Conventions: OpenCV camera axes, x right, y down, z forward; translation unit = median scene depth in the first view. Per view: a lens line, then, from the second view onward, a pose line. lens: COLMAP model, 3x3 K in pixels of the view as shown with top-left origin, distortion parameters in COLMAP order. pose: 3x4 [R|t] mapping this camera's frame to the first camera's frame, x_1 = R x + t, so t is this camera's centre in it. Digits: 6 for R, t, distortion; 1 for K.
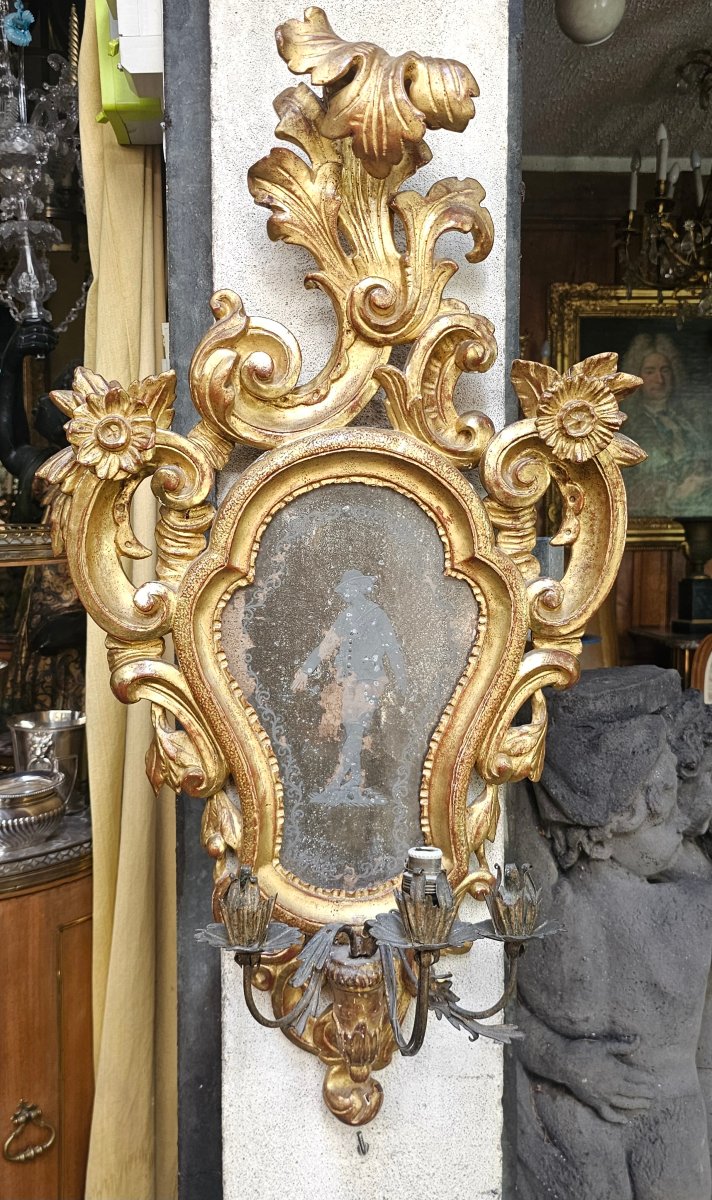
lens RADIAL K [[1115.0, 0, 352.4], [0, 1115.0, 604.4], [0, 0, 1]] dist [0.132139, -0.290670]
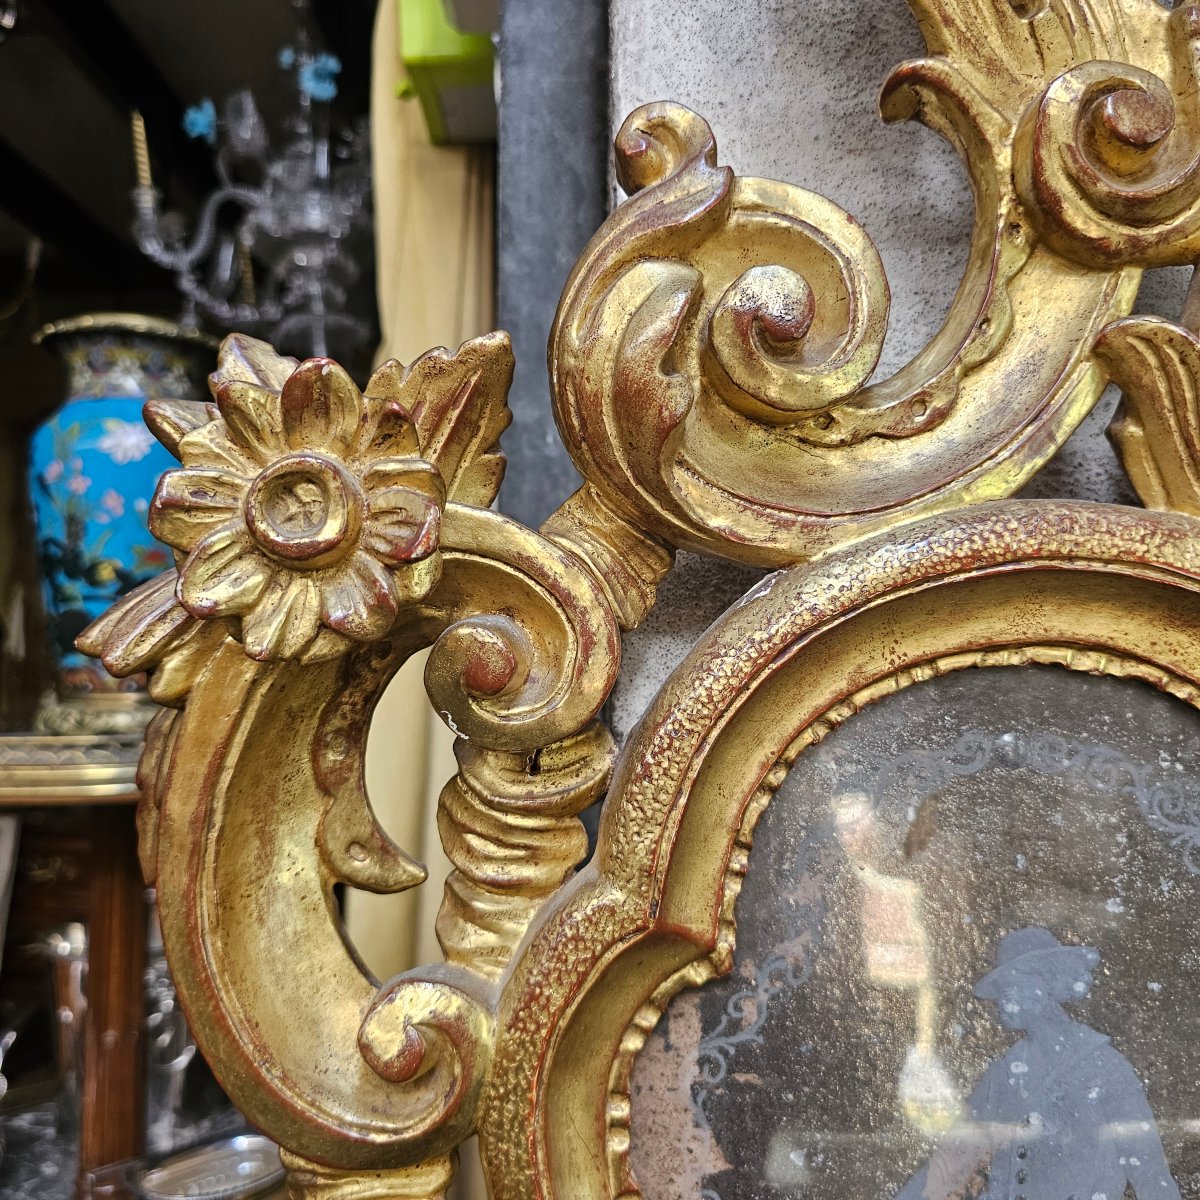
lens RADIAL K [[1114.8, 0, 615.9], [0, 1114.8, 585.5], [0, 0, 1]] dist [0.025297, -0.069411]
pose [[0.998554, -0.002102, -0.053719, -0.106052], [-0.006419, 0.987426, -0.157950, -0.080202], [0.053375, 0.158066, 0.985985, 0.670183]]
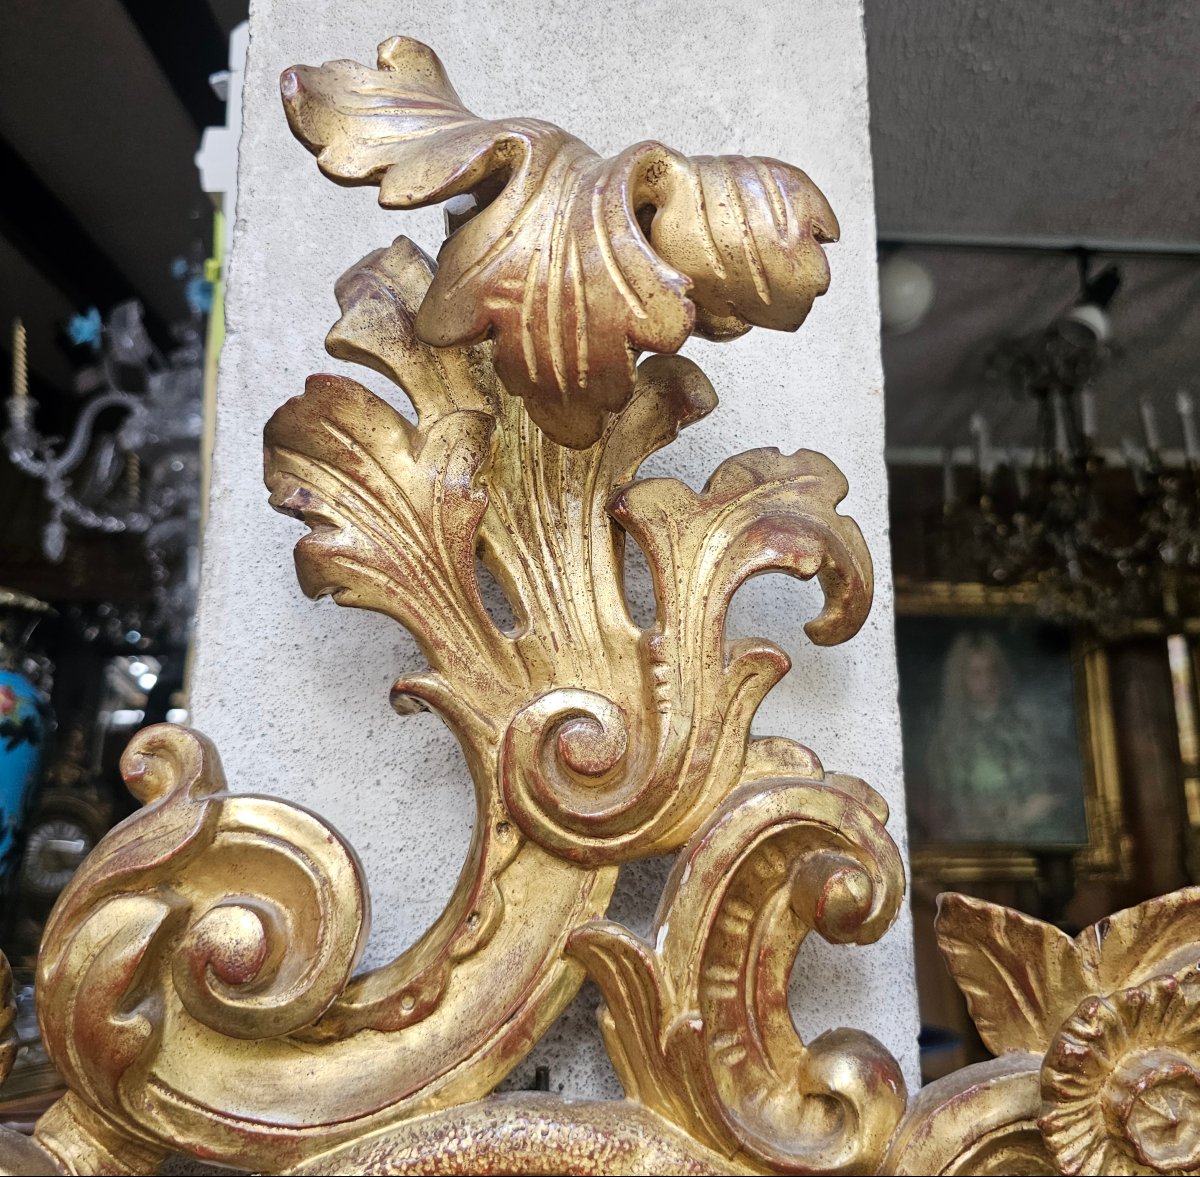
lens RADIAL K [[1166.9, 0, 643.0], [0, 1166.9, 523.4], [0, 0, 1]] dist [0.003869, -0.009453]
pose [[0.999985, 0.000632, -0.005479, 0.044985], [-0.002304, 0.950465, -0.310822, -0.216766], [0.005011, 0.310830, 0.950452, 0.595826]]
